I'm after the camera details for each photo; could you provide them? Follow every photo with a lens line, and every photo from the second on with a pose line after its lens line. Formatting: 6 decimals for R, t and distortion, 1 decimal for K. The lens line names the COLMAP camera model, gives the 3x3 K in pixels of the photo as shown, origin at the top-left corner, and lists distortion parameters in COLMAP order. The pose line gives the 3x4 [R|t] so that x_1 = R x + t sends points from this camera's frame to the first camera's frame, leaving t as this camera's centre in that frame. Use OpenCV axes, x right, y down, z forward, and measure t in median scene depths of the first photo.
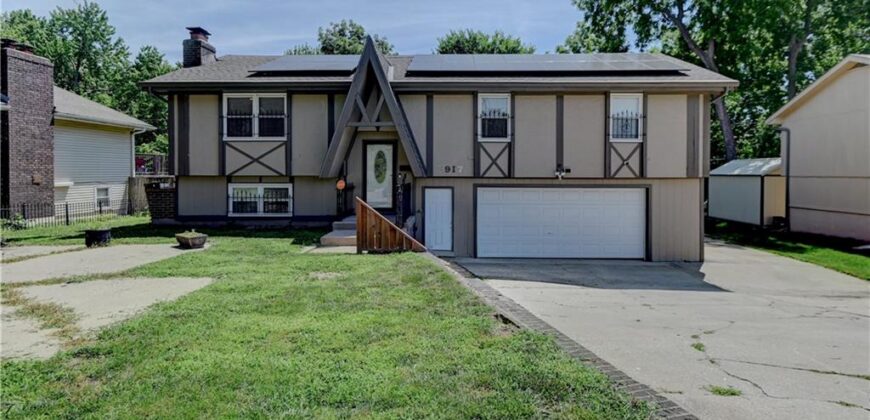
lens RADIAL K [[426.2, 0, 480.0], [0, 426.2, 189.4], [0, 0, 1]] dist [-0.001362, -0.000637]
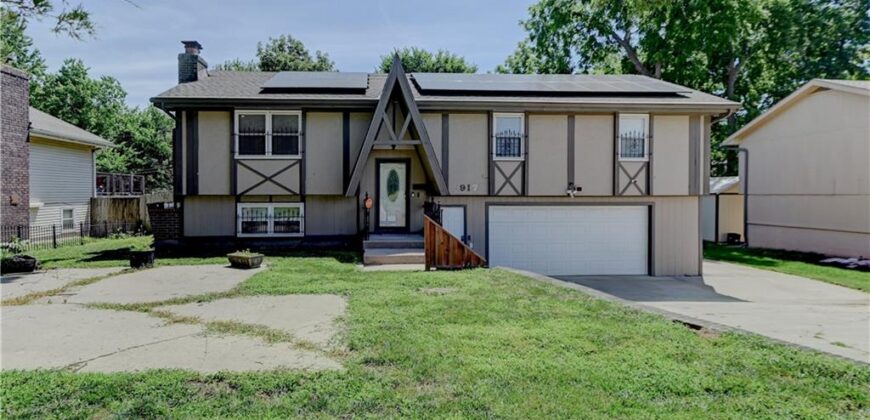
lens RADIAL K [[432.1, 0, 435.0], [0, 432.1, 210.0], [0, 0, 1]] dist [-0.002116, -0.001021]
pose [[0.997671, -0.005833, 0.067966, -0.209742], [0.005780, 0.999983, 0.000963, 0.004031], [-0.067971, -0.000568, 0.997687, -0.014769]]
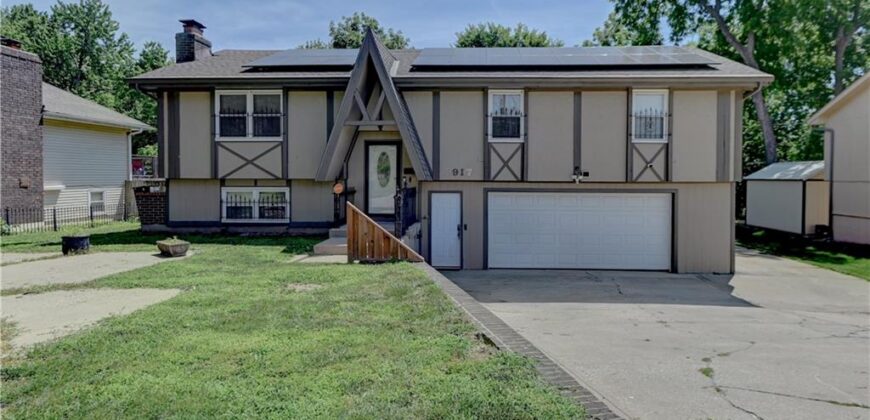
lens RADIAL K [[453.7, 0, 496.5], [0, 453.7, 198.5], [0, 0, 1]] dist [-0.006413, 0.000777]
pose [[0.999823, 0.002818, -0.018603, 0.031423], [-0.002647, 0.999954, 0.009218, 0.000493], [0.018628, -0.009167, 0.999784, 0.018157]]
